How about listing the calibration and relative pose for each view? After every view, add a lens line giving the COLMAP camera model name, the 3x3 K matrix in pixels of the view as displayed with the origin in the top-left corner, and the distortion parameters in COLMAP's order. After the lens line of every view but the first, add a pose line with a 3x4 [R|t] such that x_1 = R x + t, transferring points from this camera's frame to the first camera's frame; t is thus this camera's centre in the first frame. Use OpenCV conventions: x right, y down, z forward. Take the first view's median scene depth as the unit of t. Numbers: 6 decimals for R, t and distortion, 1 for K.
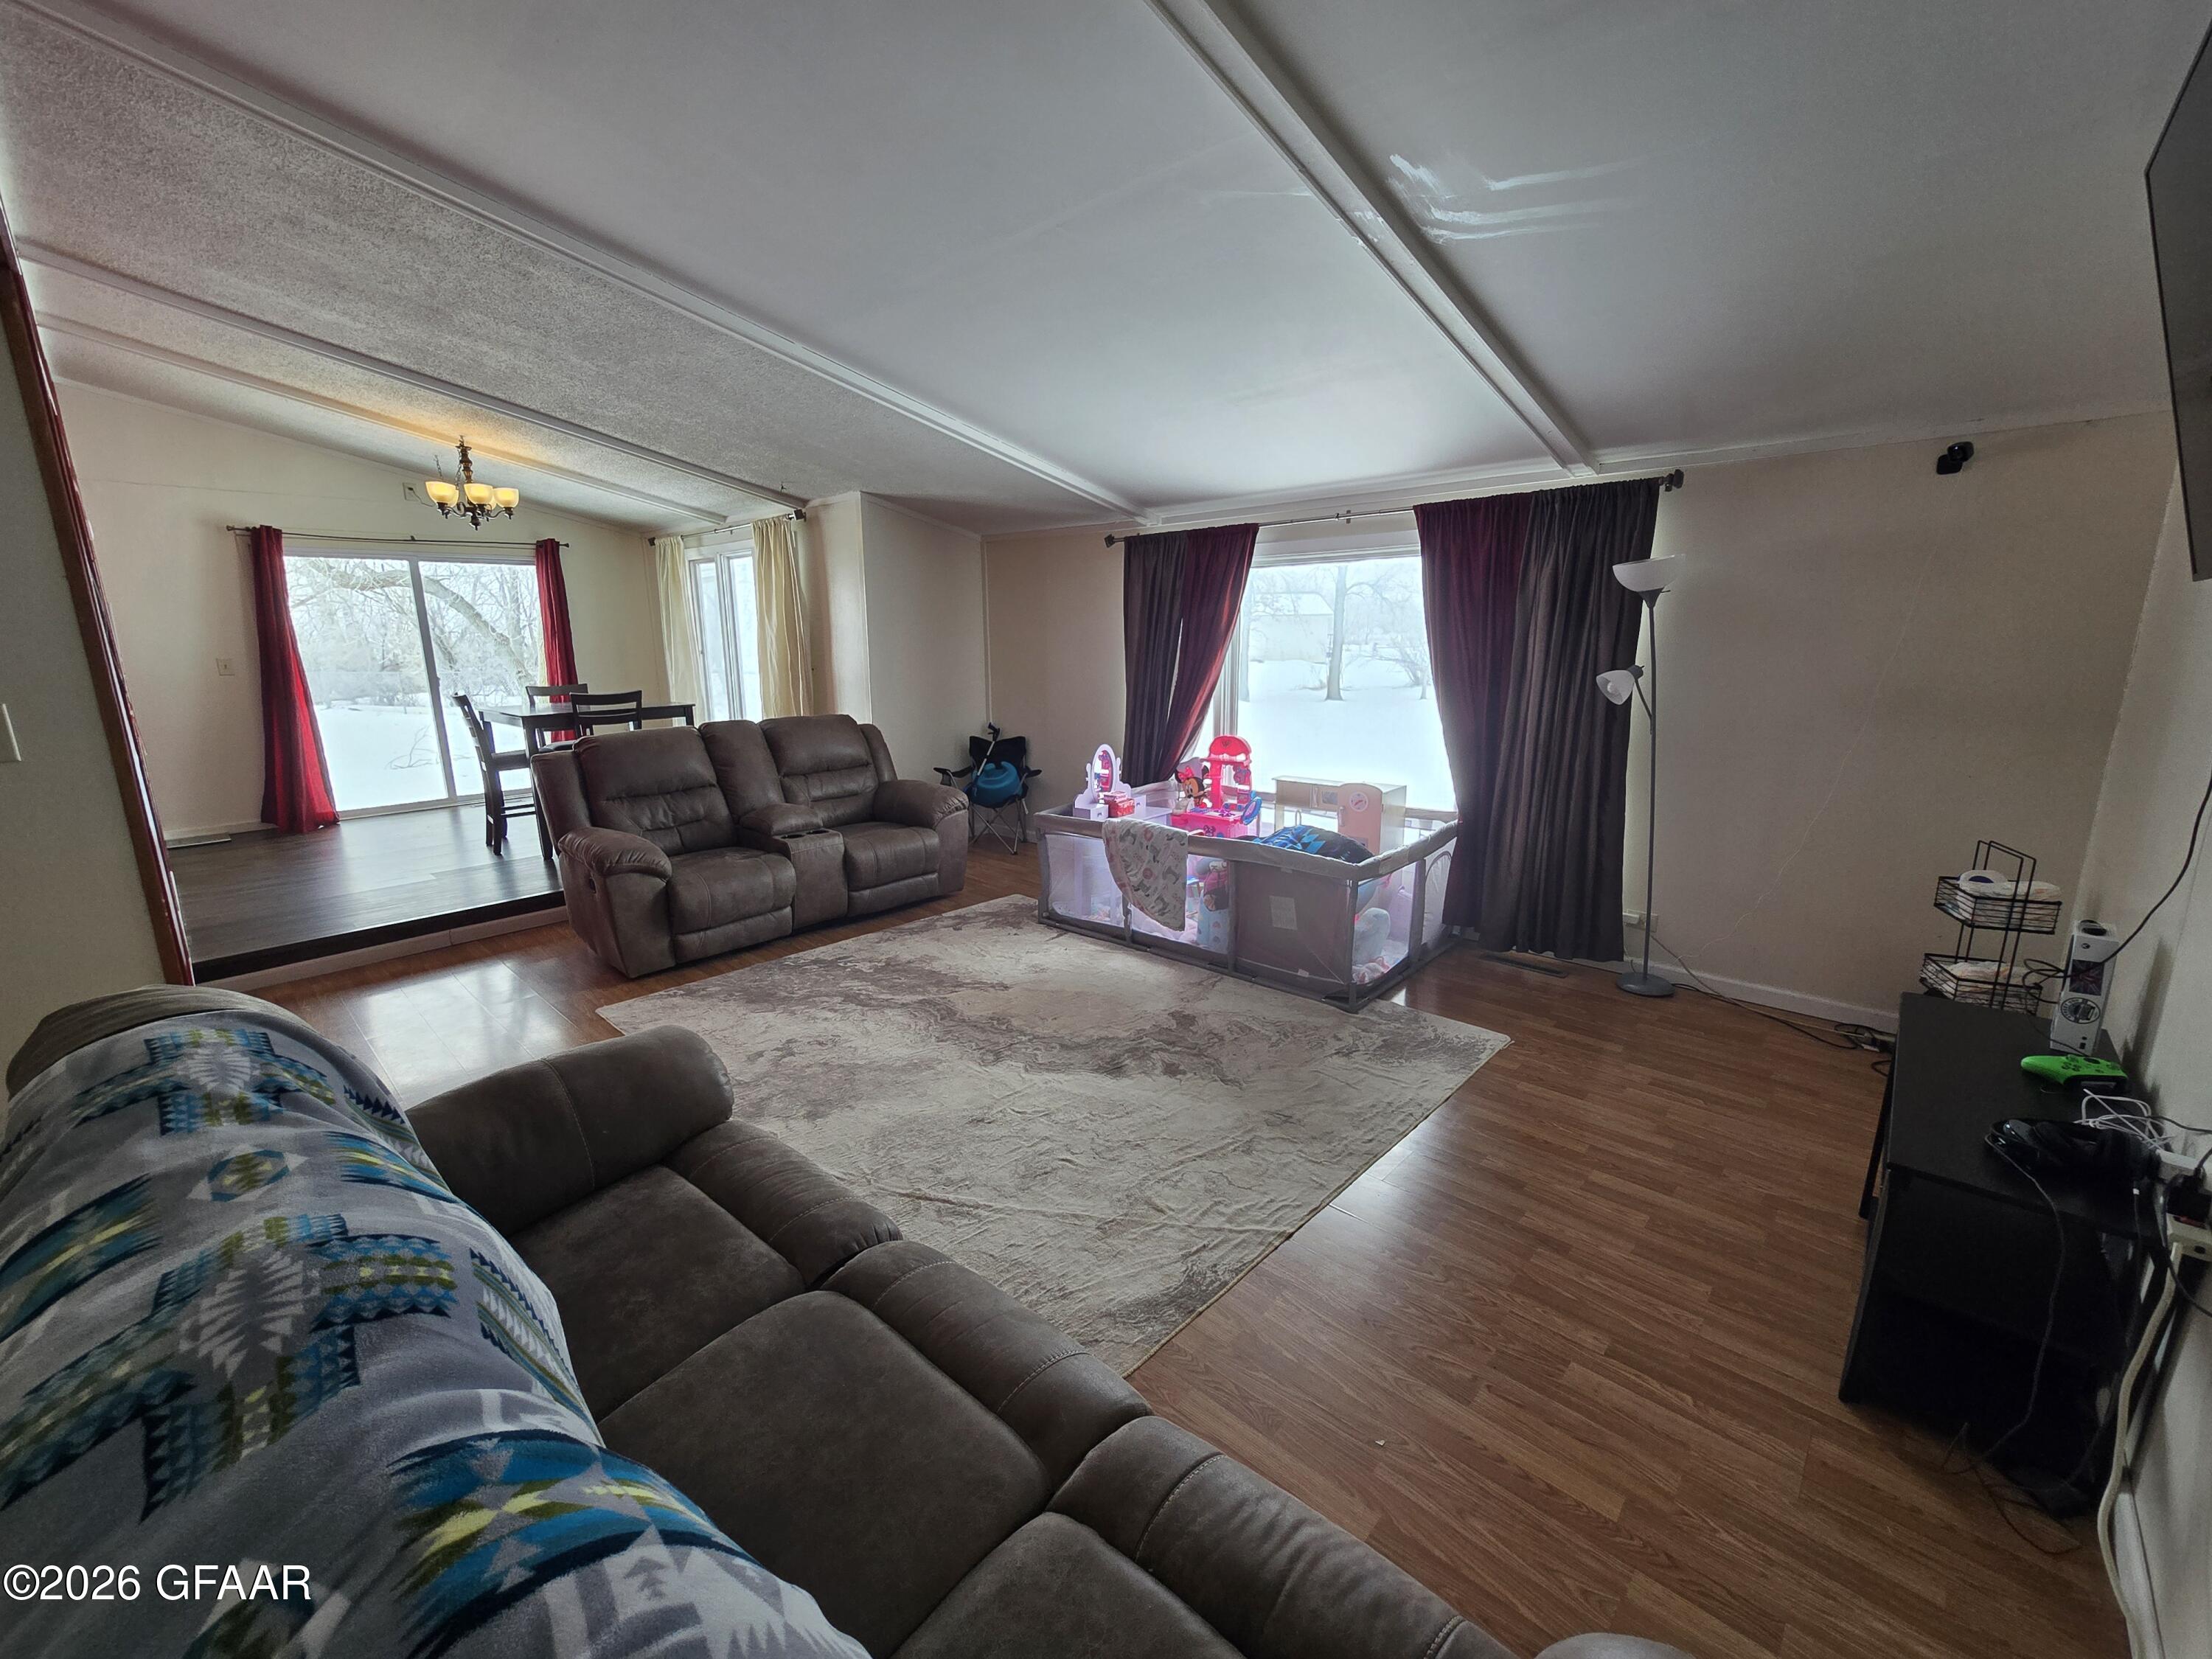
lens RADIAL K [[900.8, 0, 1095.8], [0, 900.8, 826.8], [0, 0, 1]] dist [-0.000482, 0.000028]
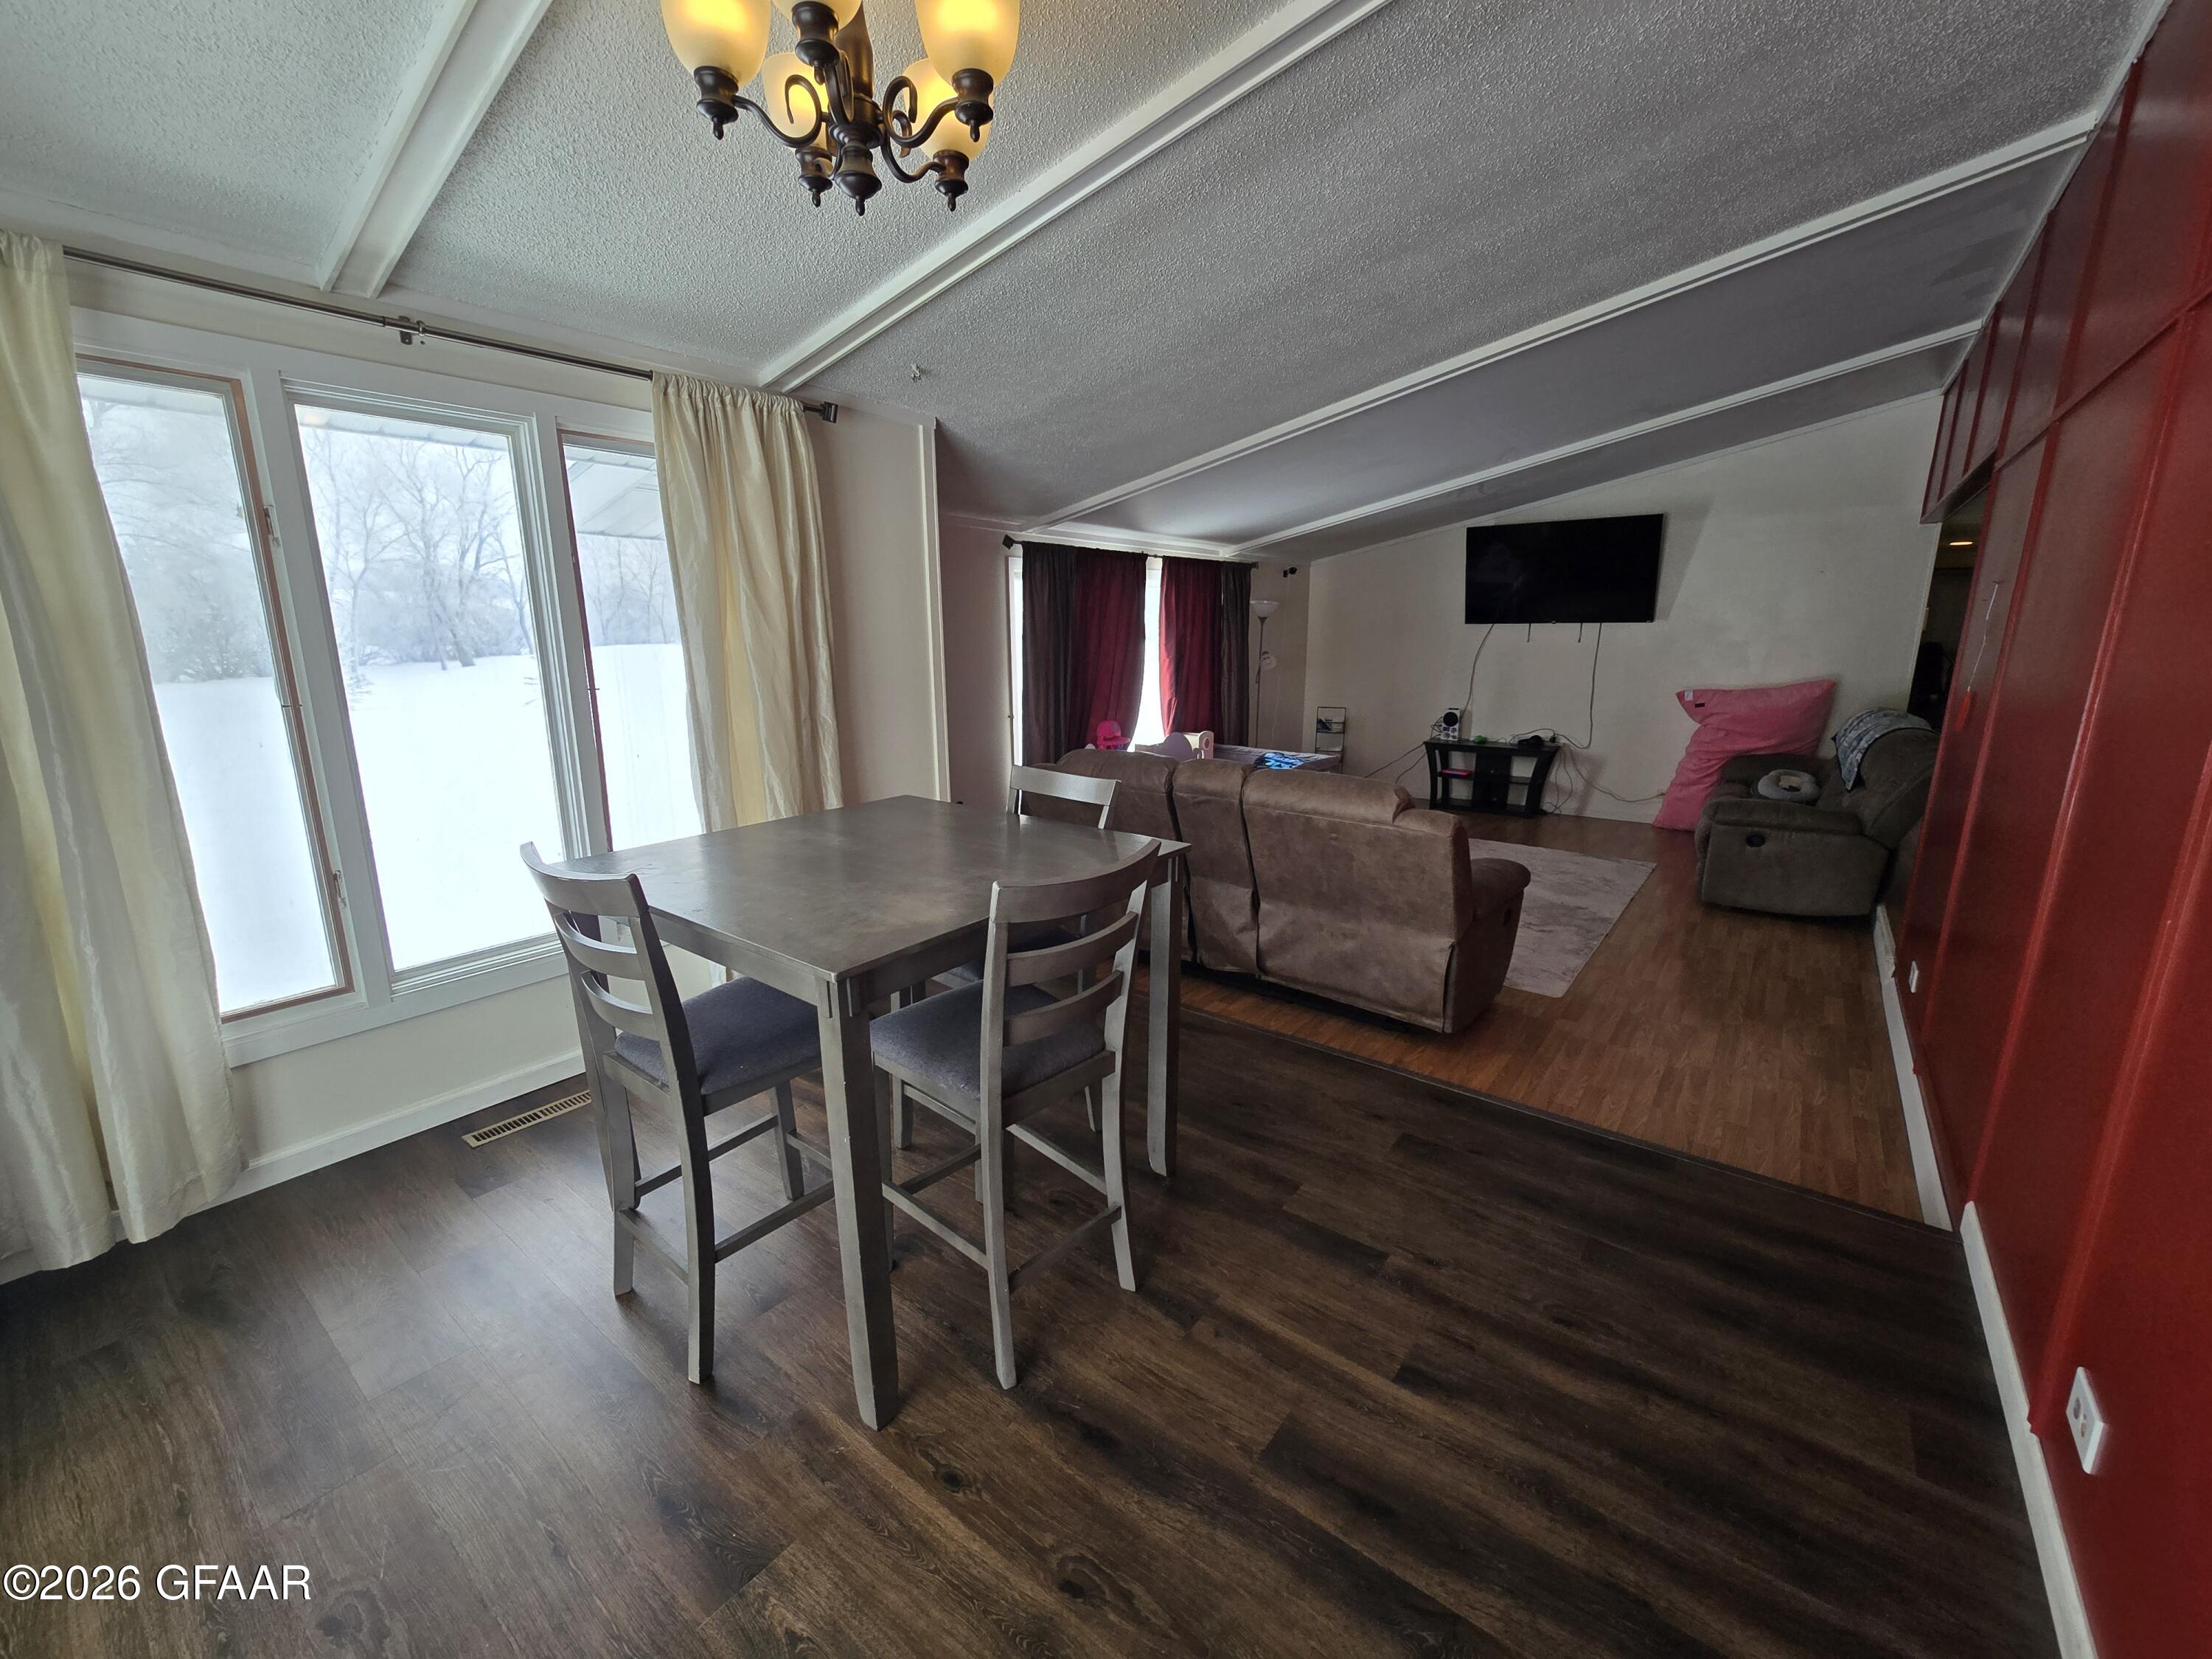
lens RADIAL K [[895.9, 0, 1103.0], [0, 895.9, 830.8], [0, 0, 1]] dist [-0.001491, 0.000297]
pose [[-0.098760, -0.213418, 0.971956, -1.444995], [0.211232, 0.949977, 0.230055, -0.327748], [-0.972434, 0.228029, -0.048739, 1.491864]]
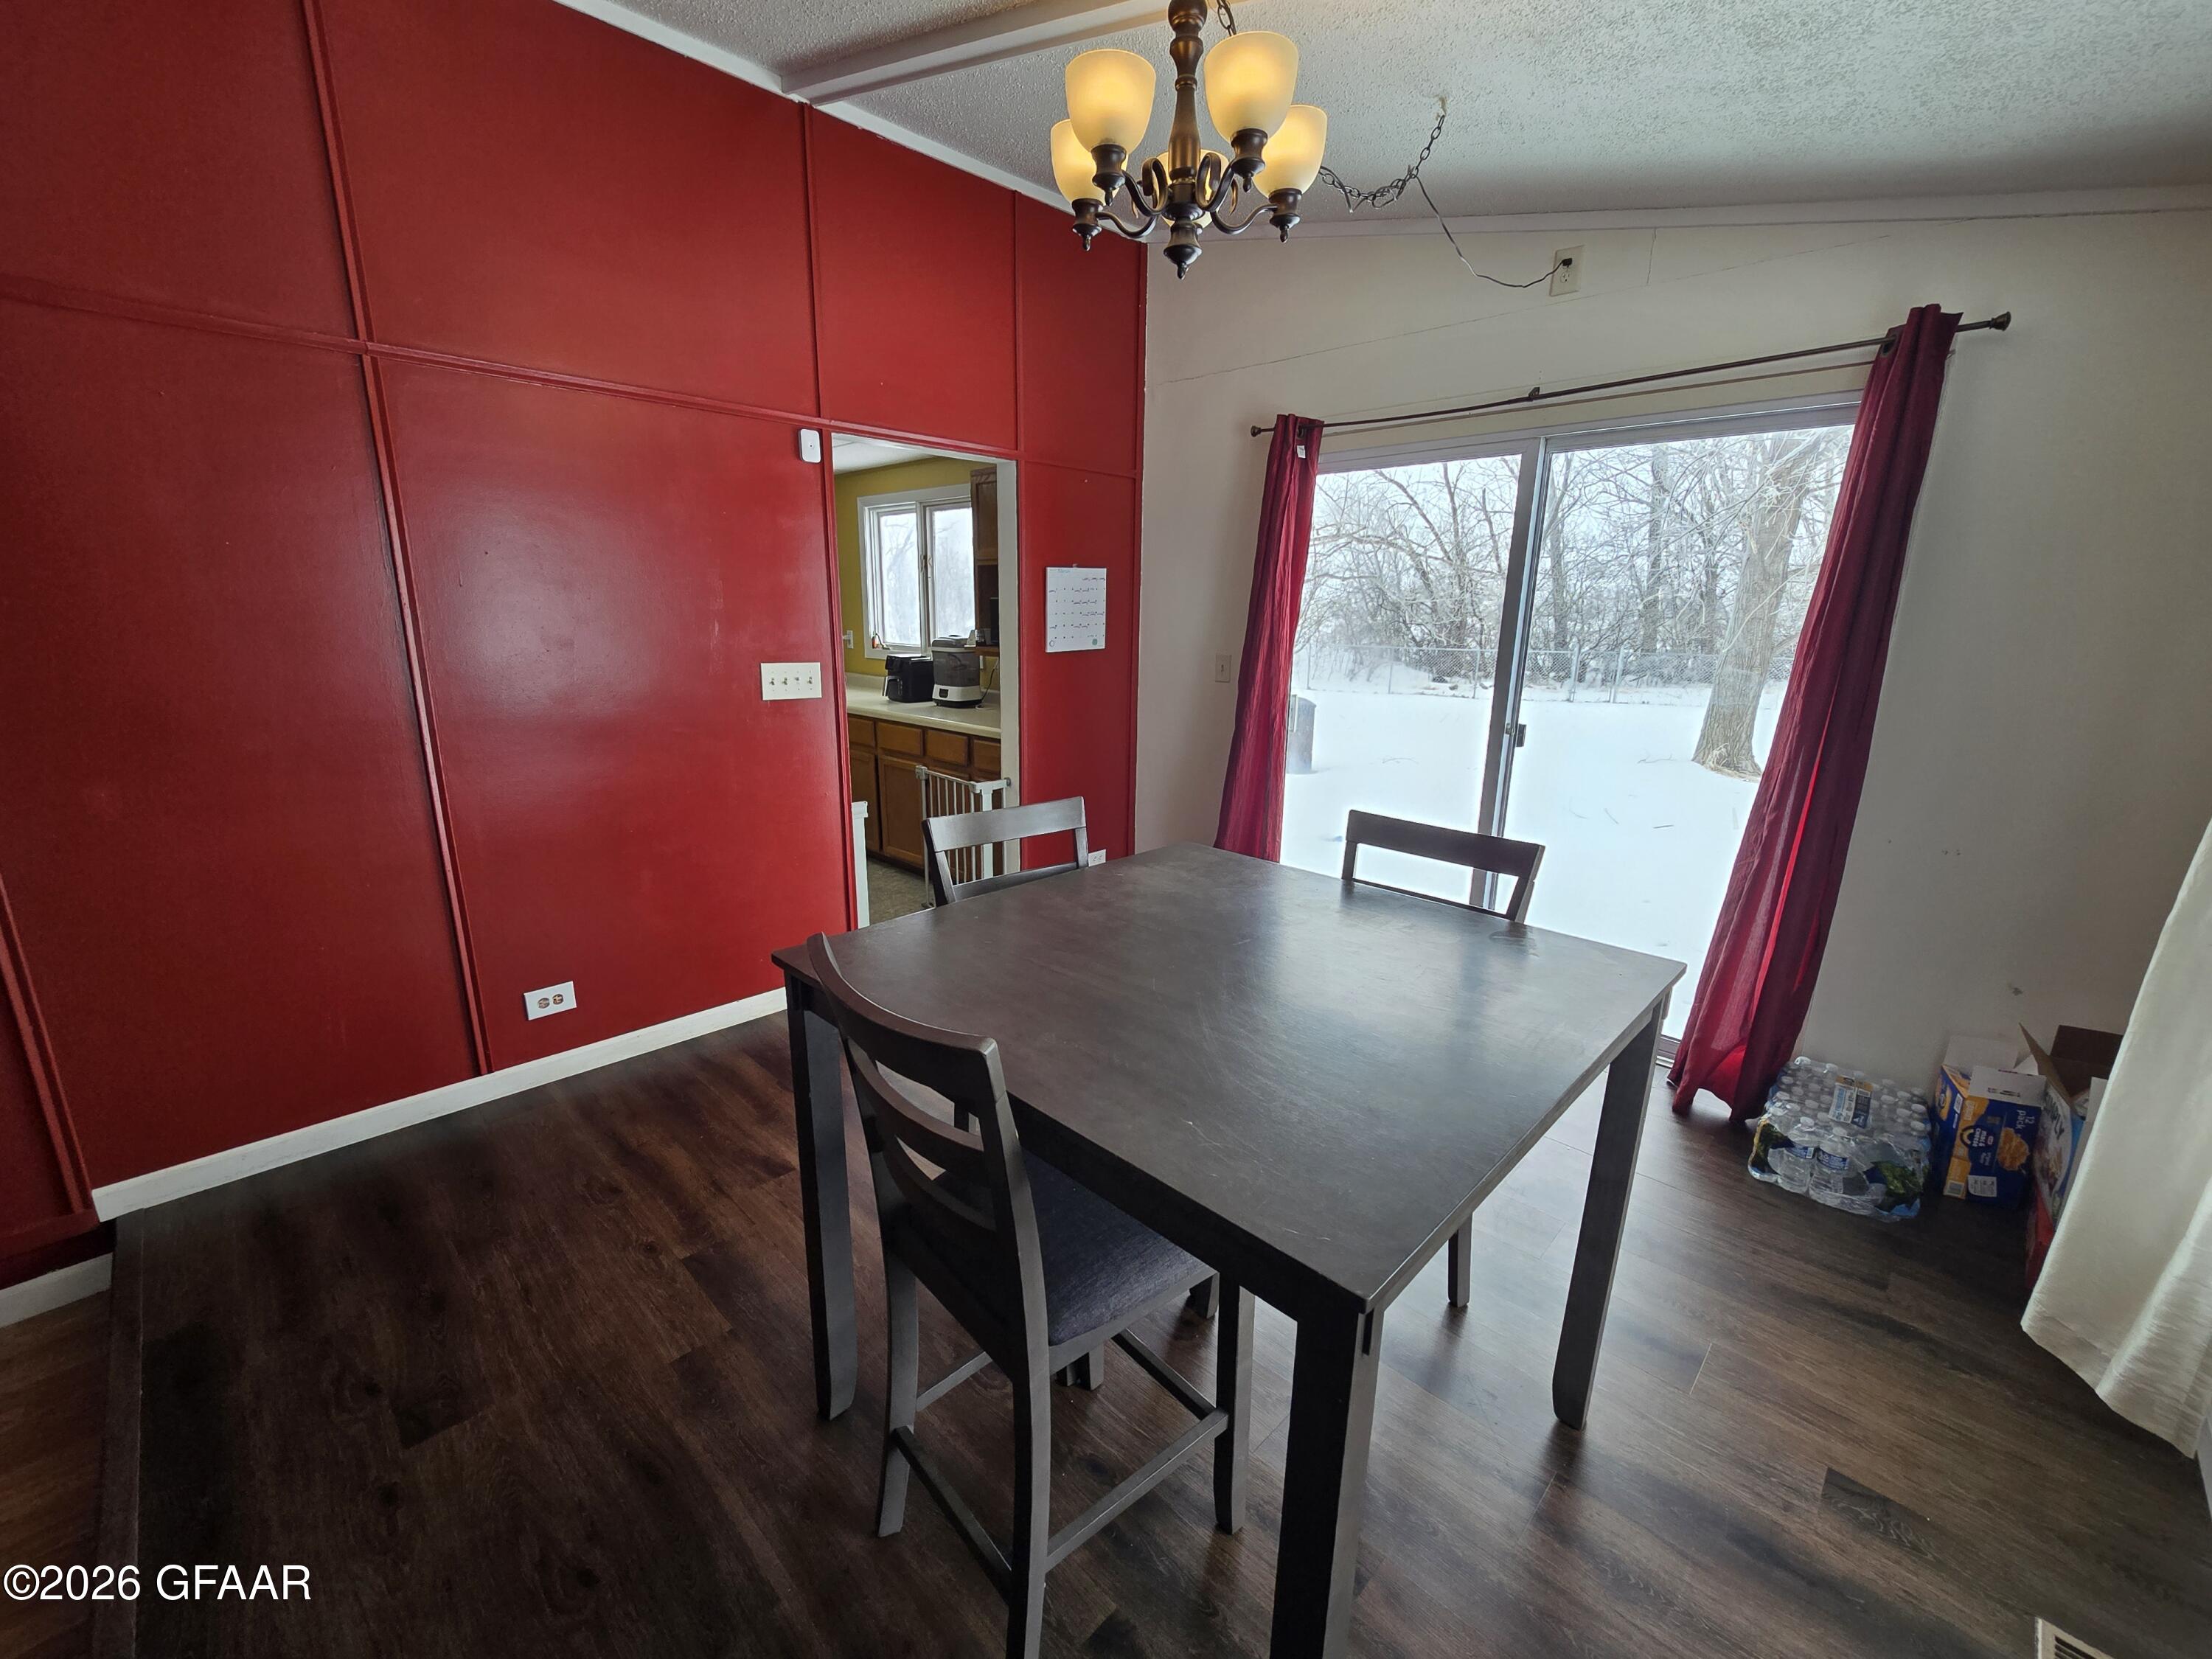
lens RADIAL K [[895.9, 0, 1103.0], [0, 895.9, 830.8], [0, 0, 1]] dist [-0.001491, 0.000297]
pose [[-0.025461, 0.249029, -0.968161, -0.553527], [-0.228133, 0.941472, 0.248164, -0.347222], [0.973297, 0.227188, 0.032840, 1.522396]]
